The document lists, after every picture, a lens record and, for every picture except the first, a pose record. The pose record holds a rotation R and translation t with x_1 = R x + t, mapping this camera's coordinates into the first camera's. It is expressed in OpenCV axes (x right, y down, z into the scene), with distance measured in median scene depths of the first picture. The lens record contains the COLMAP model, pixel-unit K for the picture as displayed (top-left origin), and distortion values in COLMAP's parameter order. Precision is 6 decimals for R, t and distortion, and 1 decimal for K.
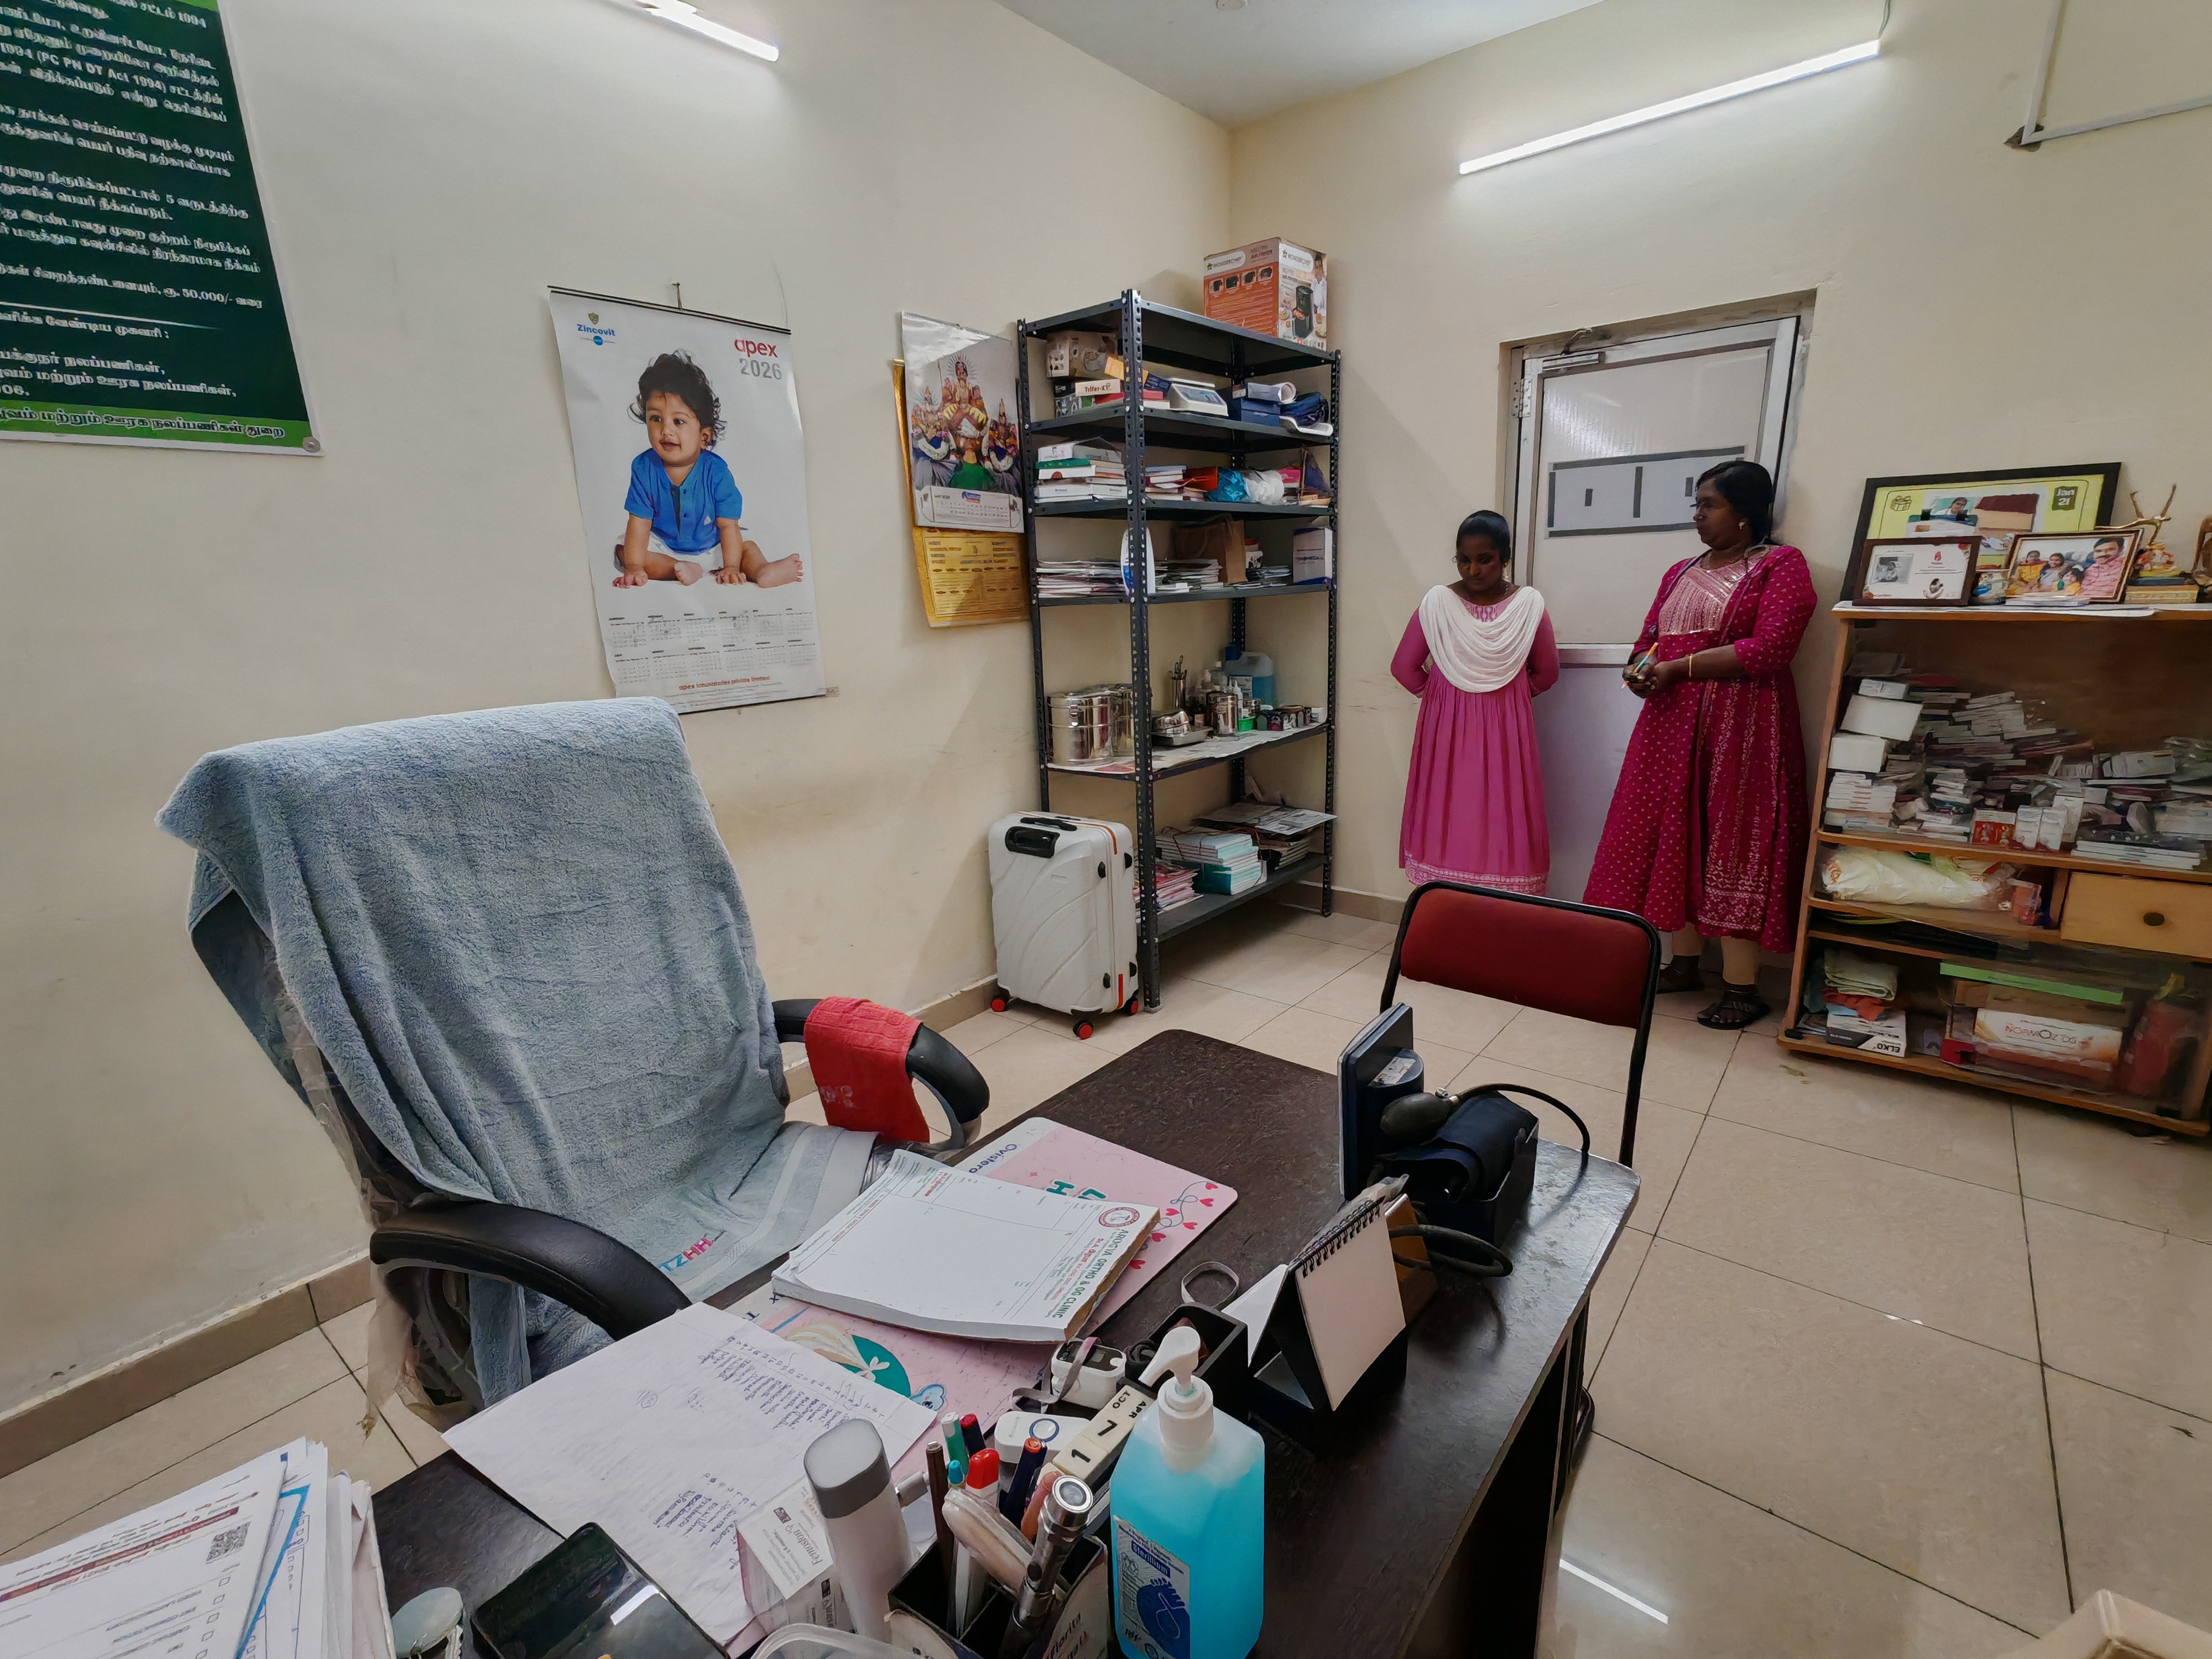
lens RADIAL K [[1012.4, 0, 1114.1], [0, 1012.4, 839.2], [0, 0, 1]] dist [0.000795, -0.001891]
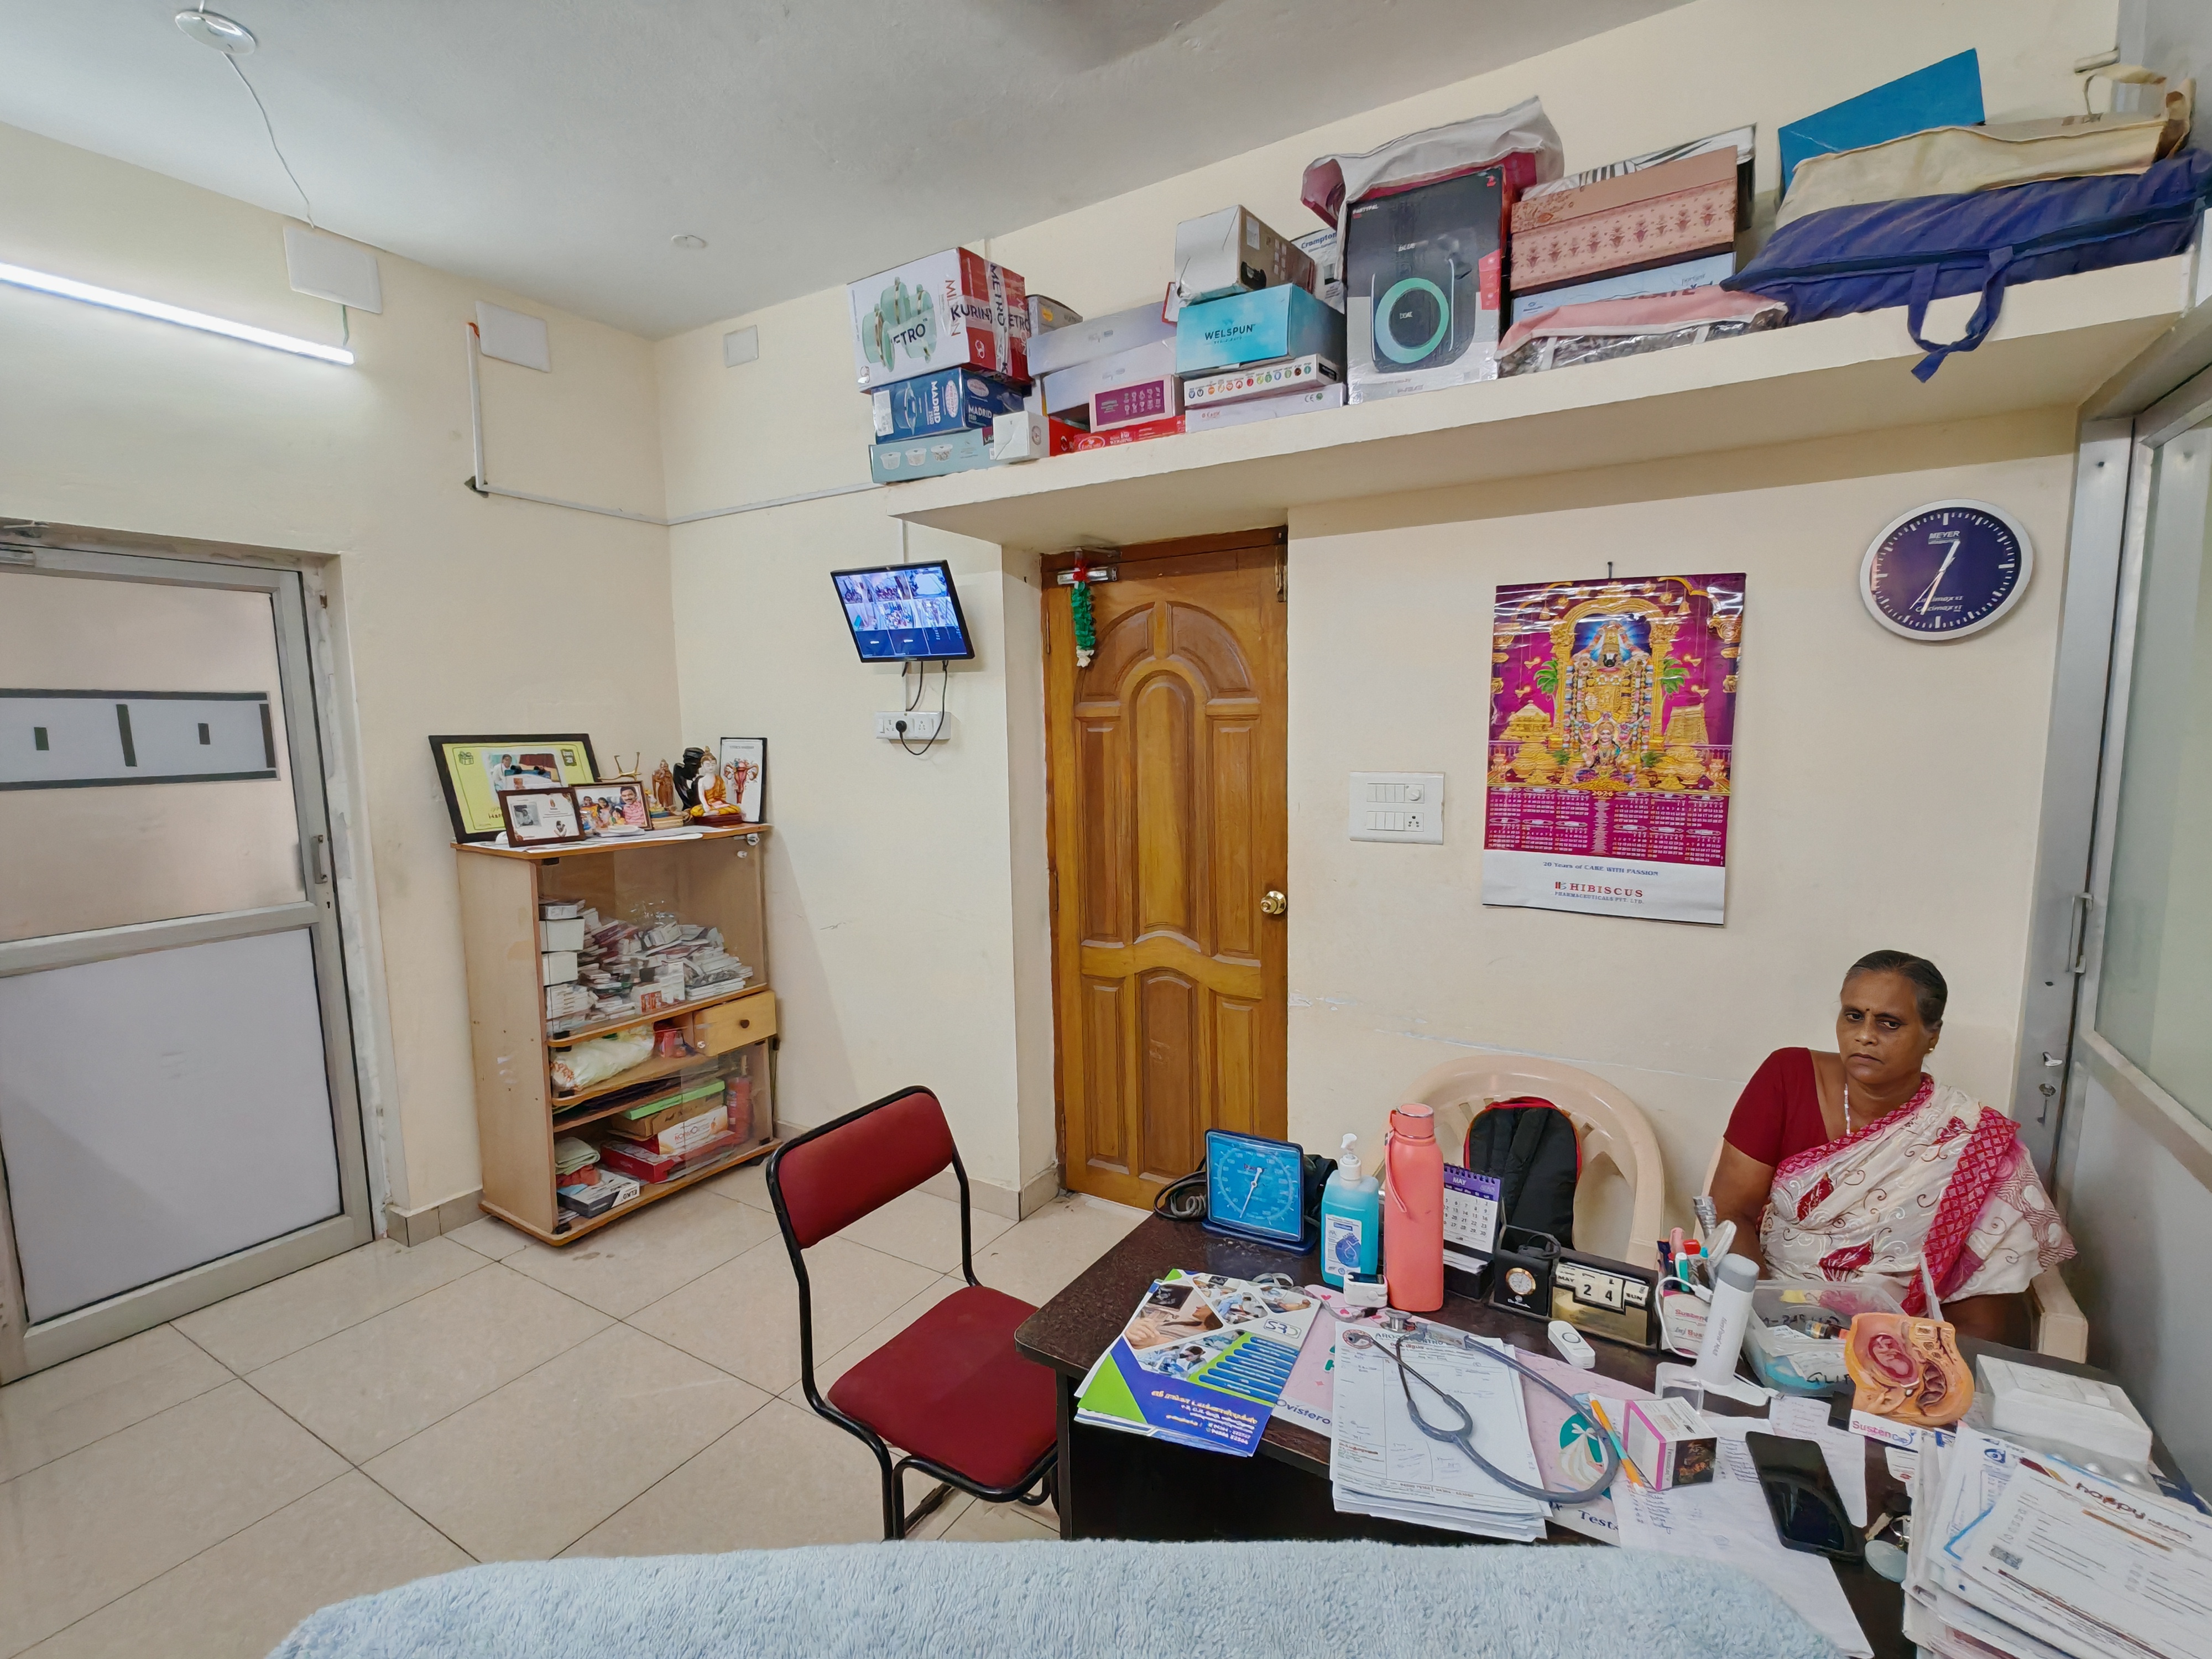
lens RADIAL K [[1001.0, 0, 1092.3], [0, 1001.0, 836.1], [0, 0, 1]] dist [0.001694, 0.001005]
pose [[-0.115935, -0.075935, 0.990350, -0.508456], [0.274989, 0.955645, 0.105465, -0.203473], [-0.954432, 0.284562, -0.089912, 0.531710]]
